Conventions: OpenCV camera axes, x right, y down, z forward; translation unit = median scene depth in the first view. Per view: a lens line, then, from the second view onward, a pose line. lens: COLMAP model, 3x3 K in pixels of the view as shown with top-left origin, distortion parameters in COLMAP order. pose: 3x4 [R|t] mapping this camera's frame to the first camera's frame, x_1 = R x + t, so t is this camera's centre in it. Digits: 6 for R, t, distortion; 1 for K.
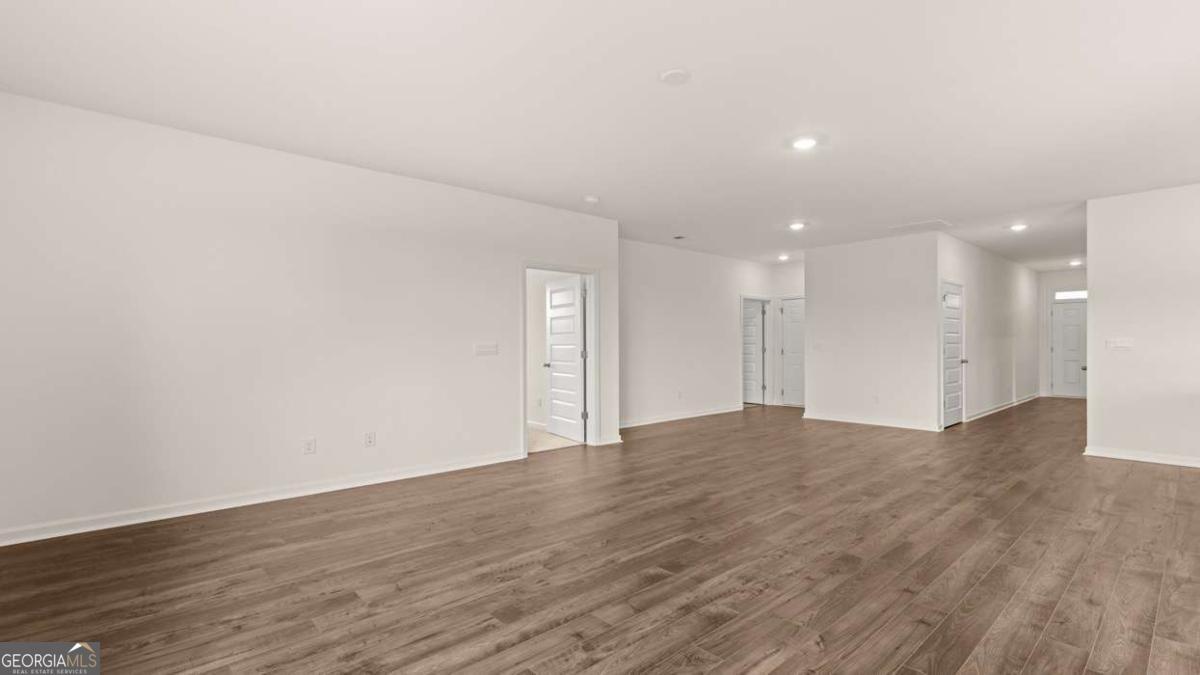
lens RADIAL K [[543.5, 0, 595.4], [0, 543.5, 331.2], [0, 0, 1]] dist [-0.002310, -0.002615]
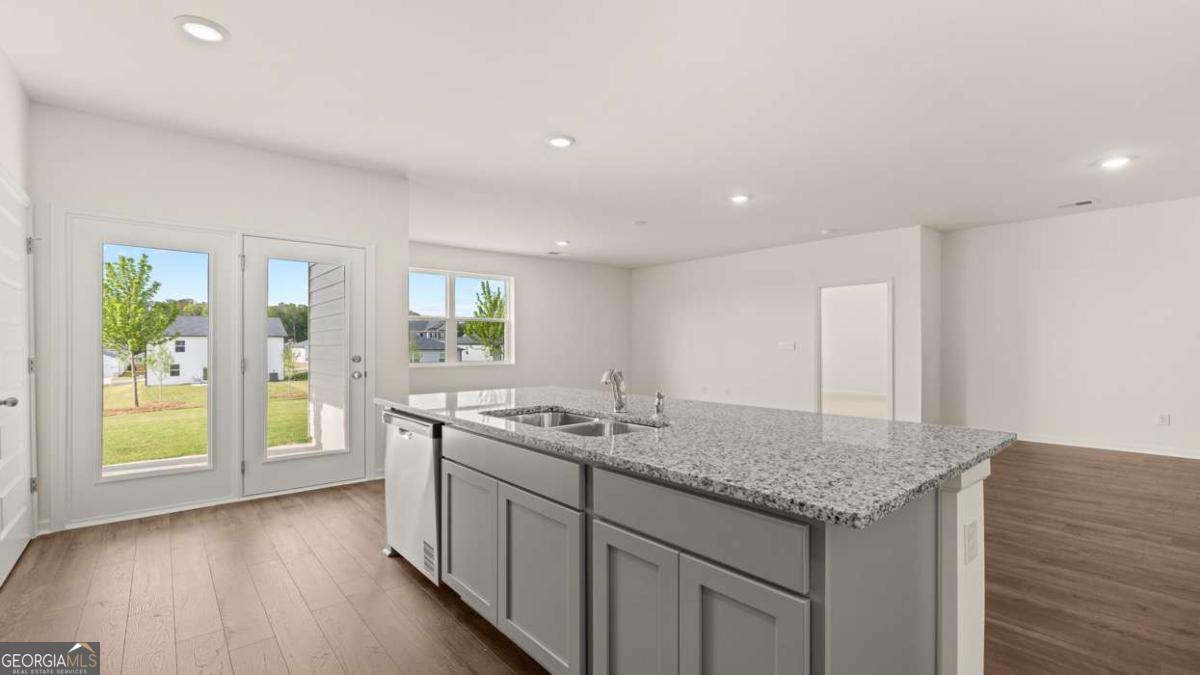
lens RADIAL K [[520.0, 0, 609.6], [0, 520.0, 344.5], [0, 0, 1]] dist [-0.002345, -0.000132]
pose [[-0.006982, 0.006126, -0.999957, 2.211744], [0.024266, 0.999688, 0.005955, 0.010049], [0.999681, -0.024224, -0.007128, 0.874984]]
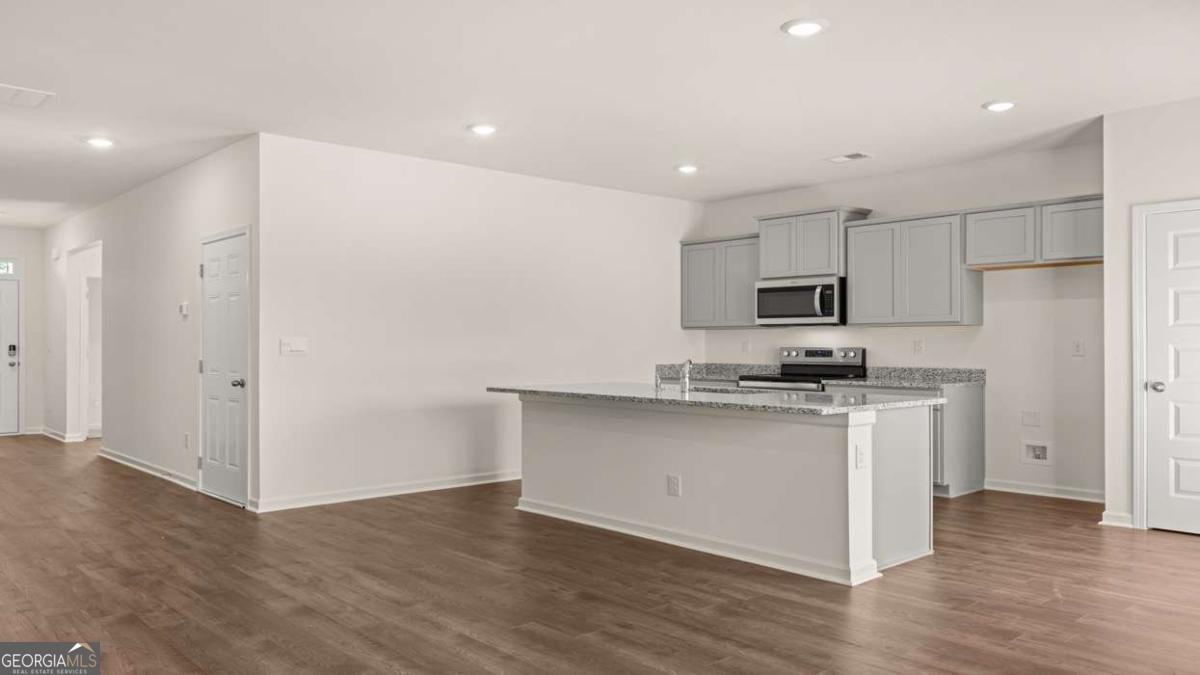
lens RADIAL K [[886.0, 0, 598.9], [0, 886.0, 338.4], [0, 0, 1]] dist [0.008046, -0.022281]
pose [[-0.009855, 0.009107, 0.999910, -0.345012], [-0.020761, 0.999741, -0.009310, 0.027308], [-0.999736, -0.020851, -0.009663, 1.072528]]
